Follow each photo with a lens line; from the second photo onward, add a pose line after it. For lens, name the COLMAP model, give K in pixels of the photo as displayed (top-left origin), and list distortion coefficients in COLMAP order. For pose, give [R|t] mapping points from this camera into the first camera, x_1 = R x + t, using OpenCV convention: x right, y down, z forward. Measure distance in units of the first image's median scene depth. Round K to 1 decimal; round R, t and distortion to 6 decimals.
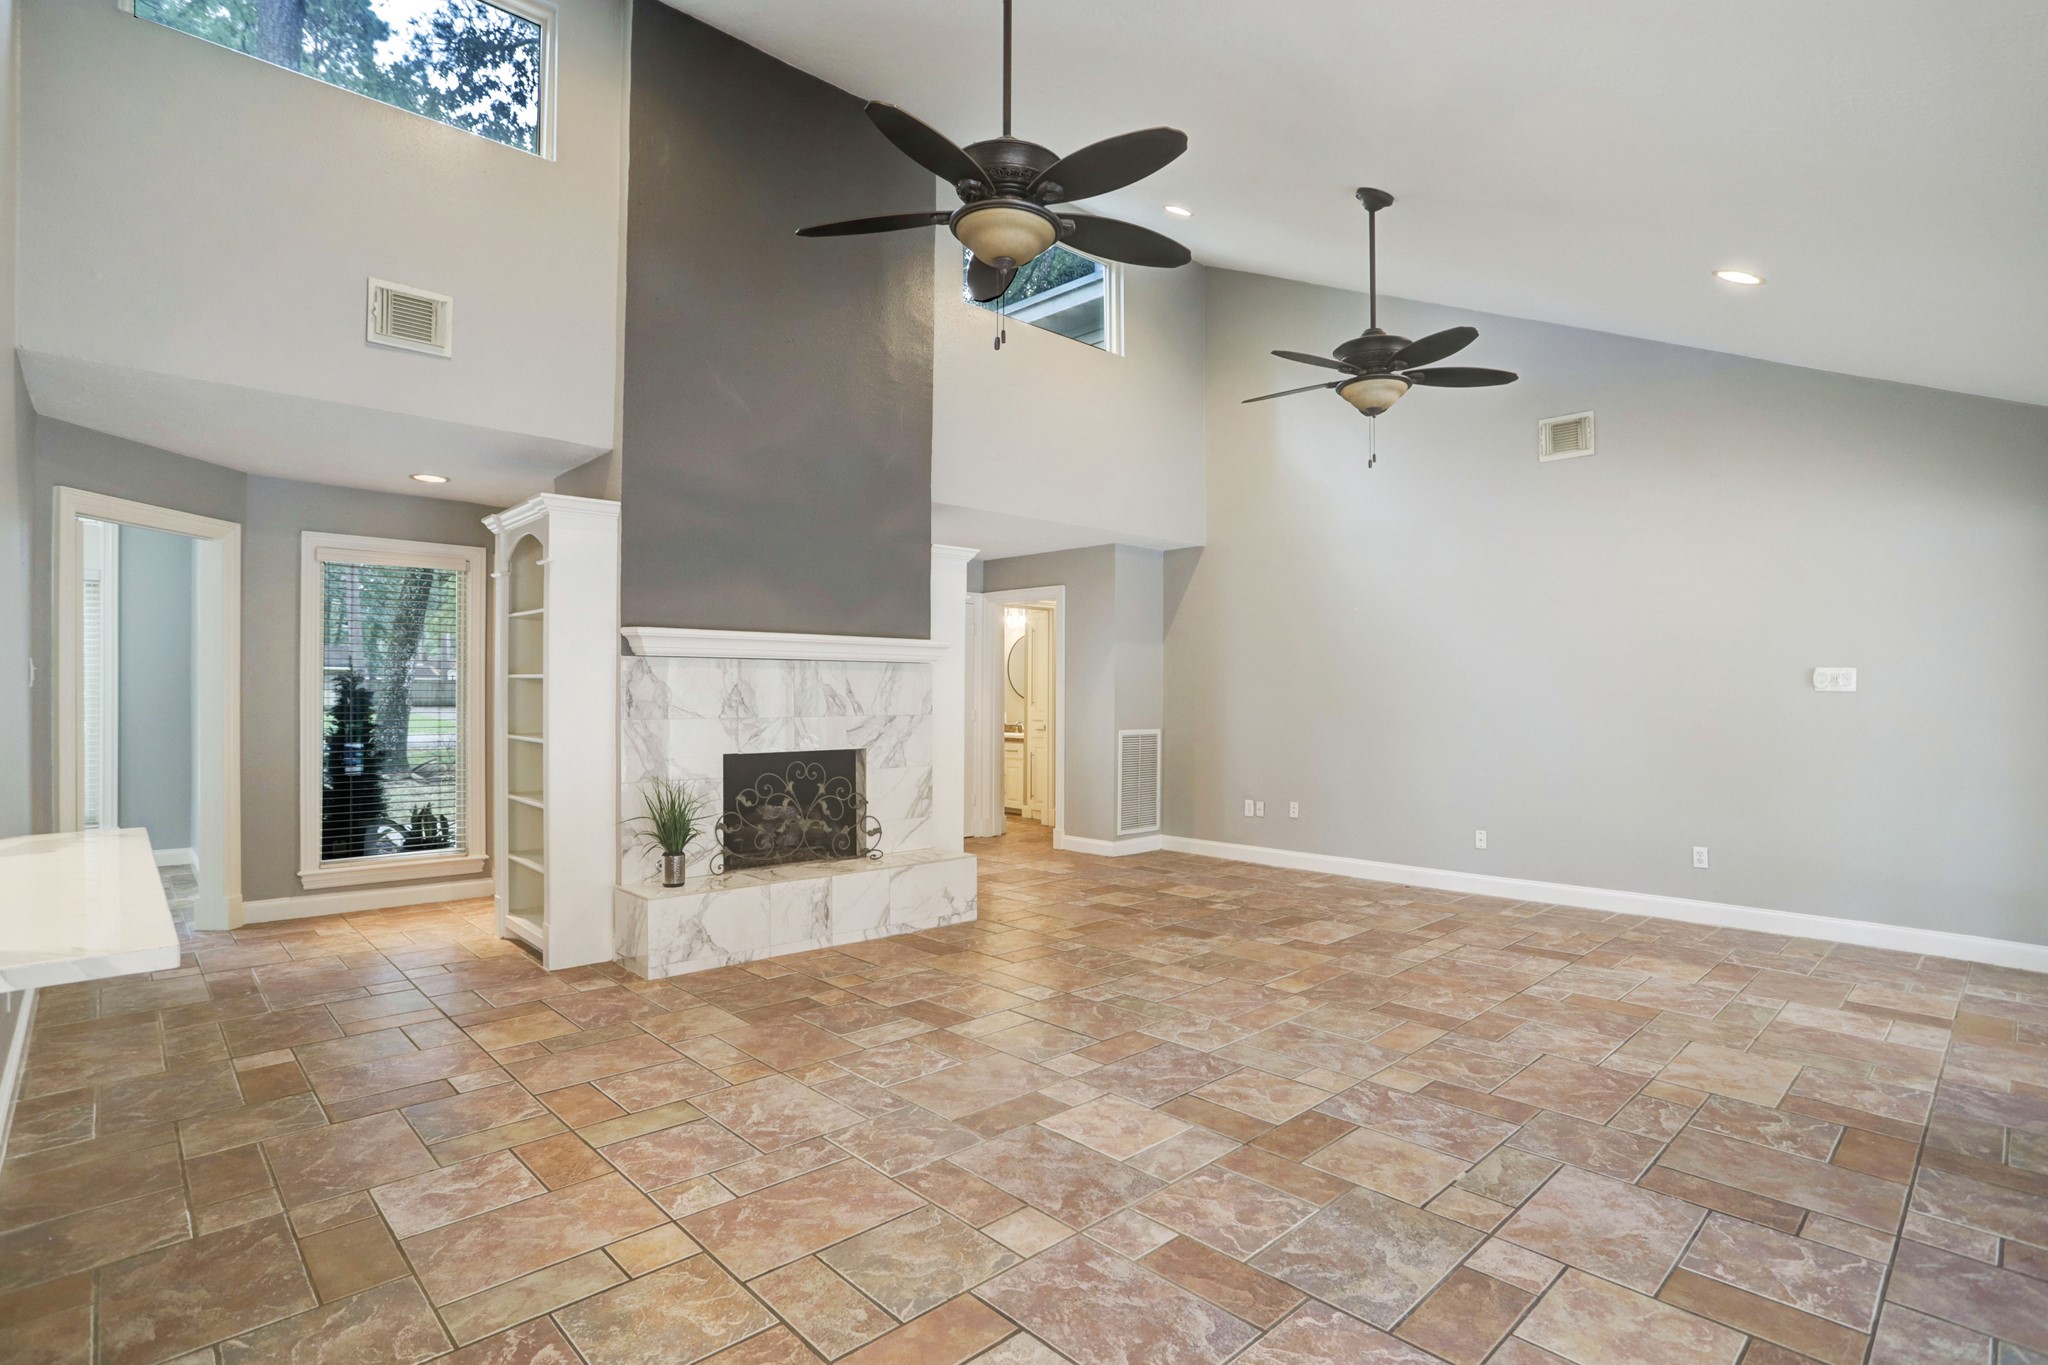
lens RADIAL K [[1000.8, 0, 1031.4], [0, 1000.8, 679.7], [0, 0, 1]] dist [-0.083705, 0.041881]
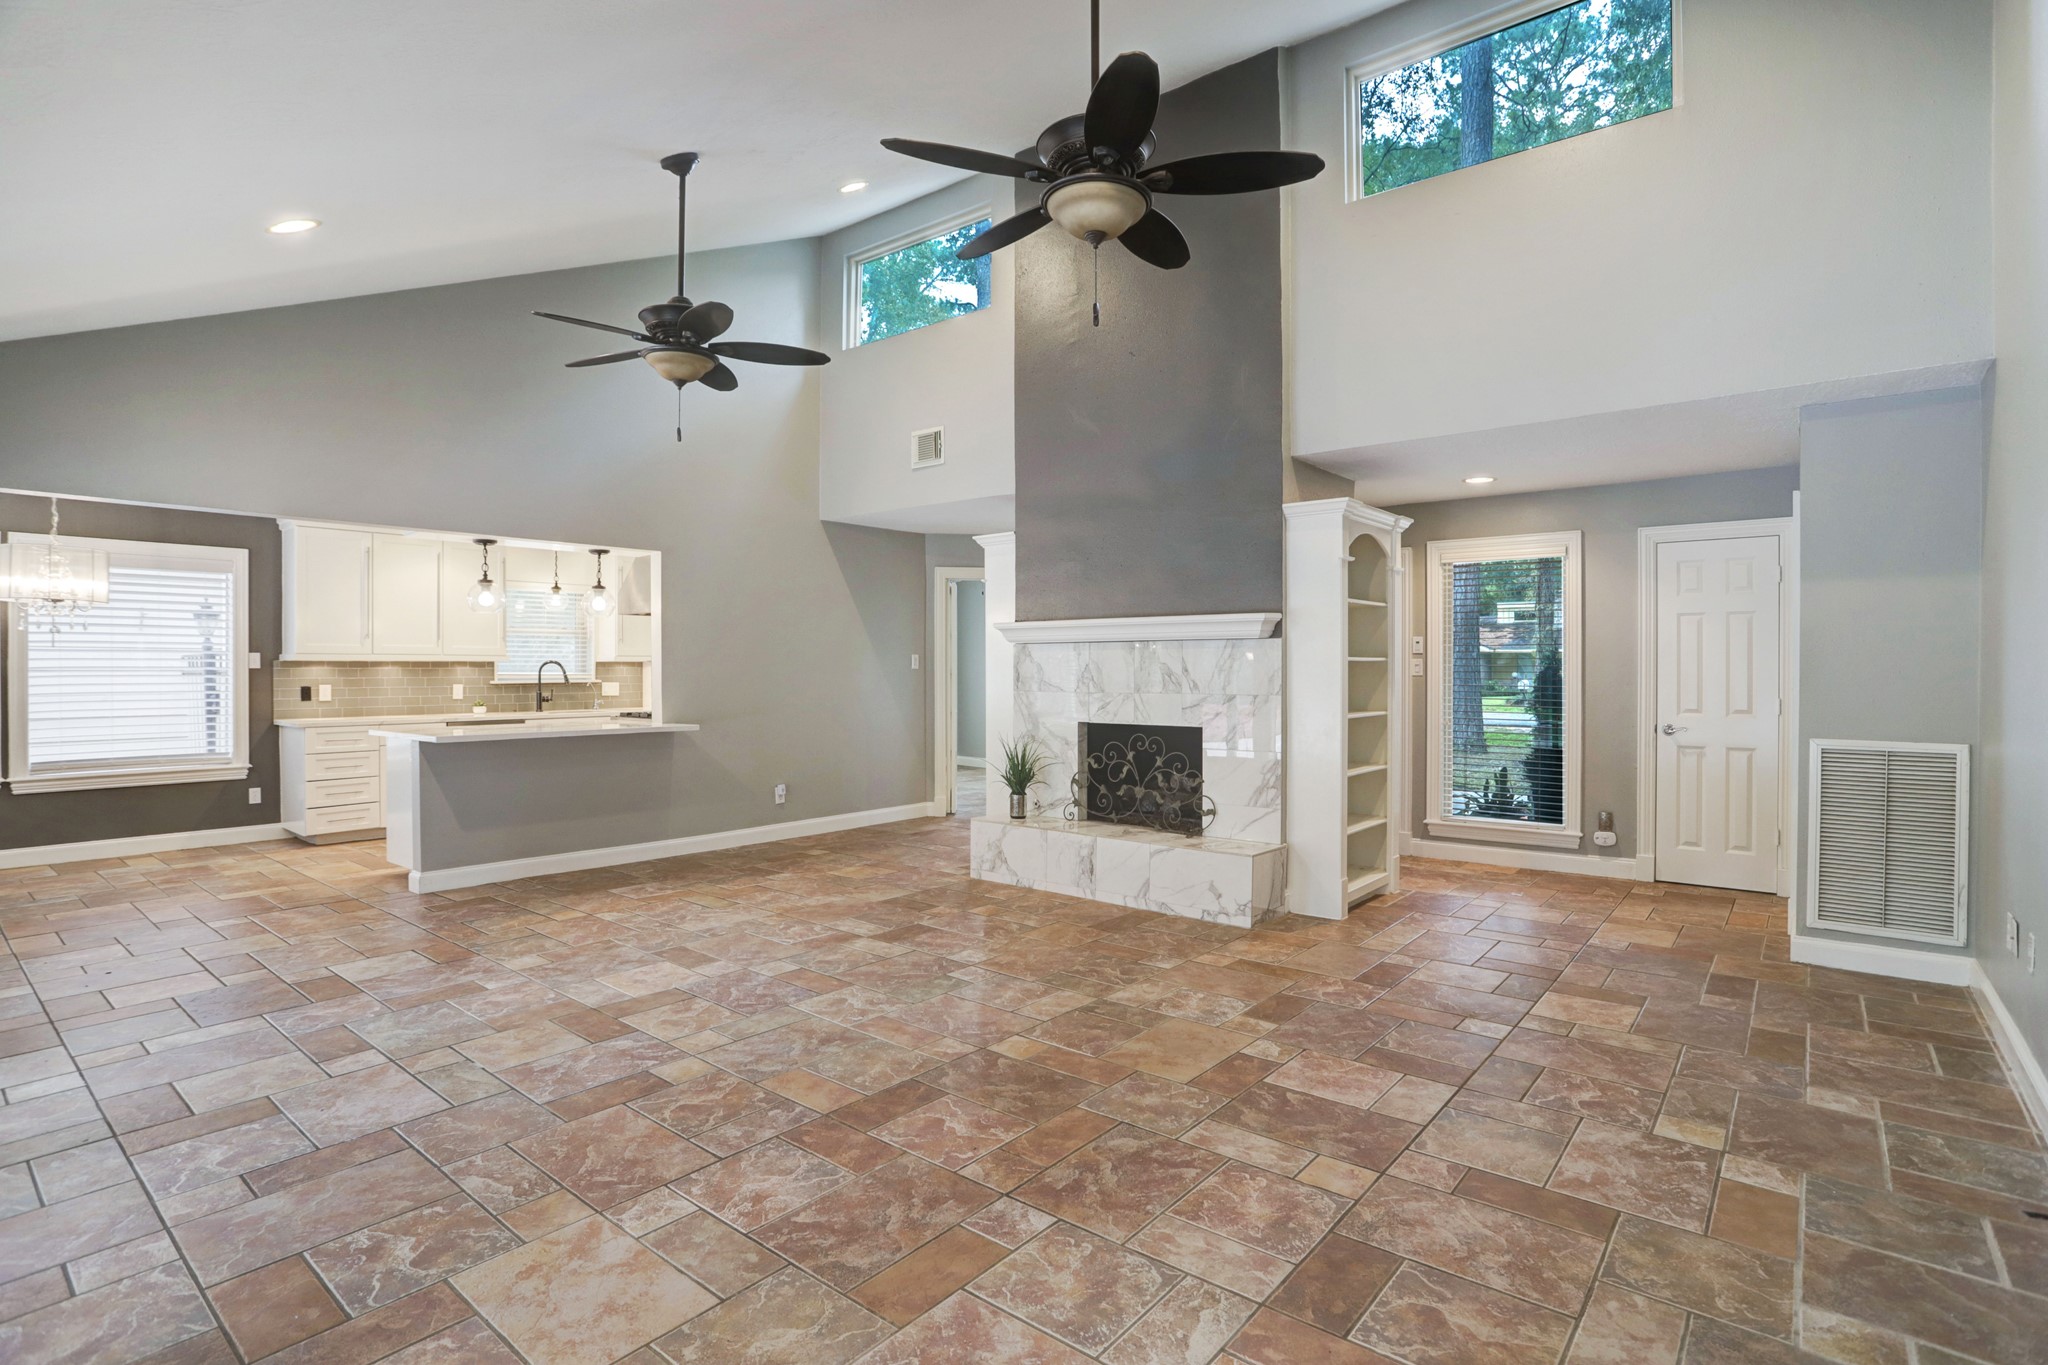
lens RADIAL K [[1000.8, 0, 1031.4], [0, 1000.8, 679.7], [0, 0, 1]] dist [-0.083705, 0.041881]
pose [[0.128282, 0.006511, -0.991716, 1.065946], [0.011321, 0.999904, 0.008030, 0.015851], [0.991673, -0.012258, 0.128196, 0.944748]]
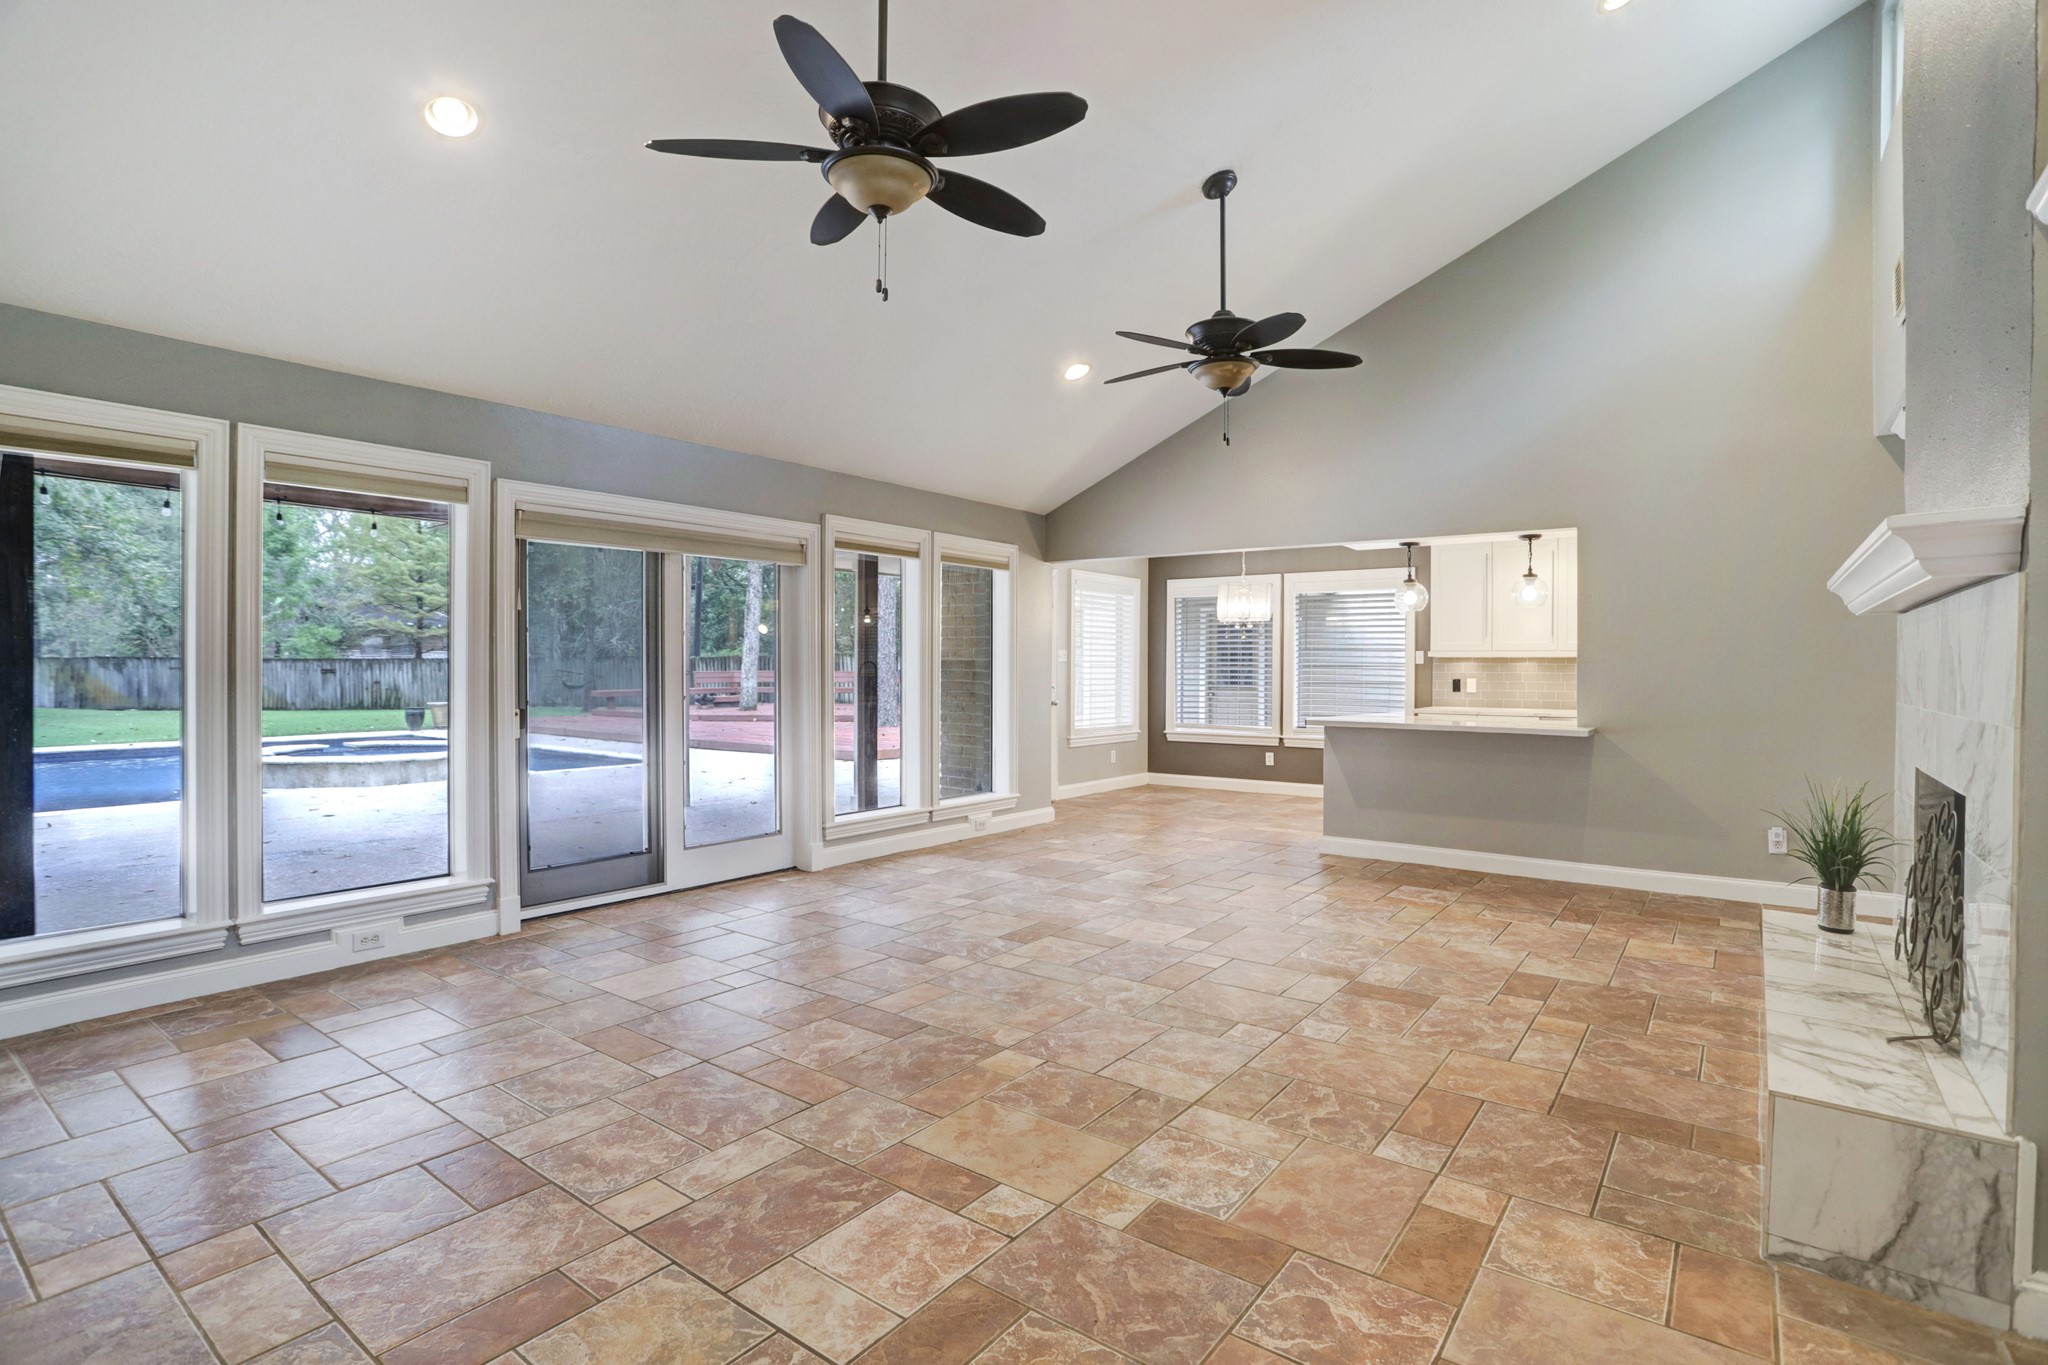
lens RADIAL K [[1000.8, 0, 1031.4], [0, 1000.8, 679.7], [0, 0, 1]] dist [-0.083705, 0.041881]
pose [[-0.985142, -0.005161, -0.171666, 0.384275], [-0.005660, 0.999981, 0.002416, 0.028142], [0.171651, 0.003352, -0.985152, 1.774089]]
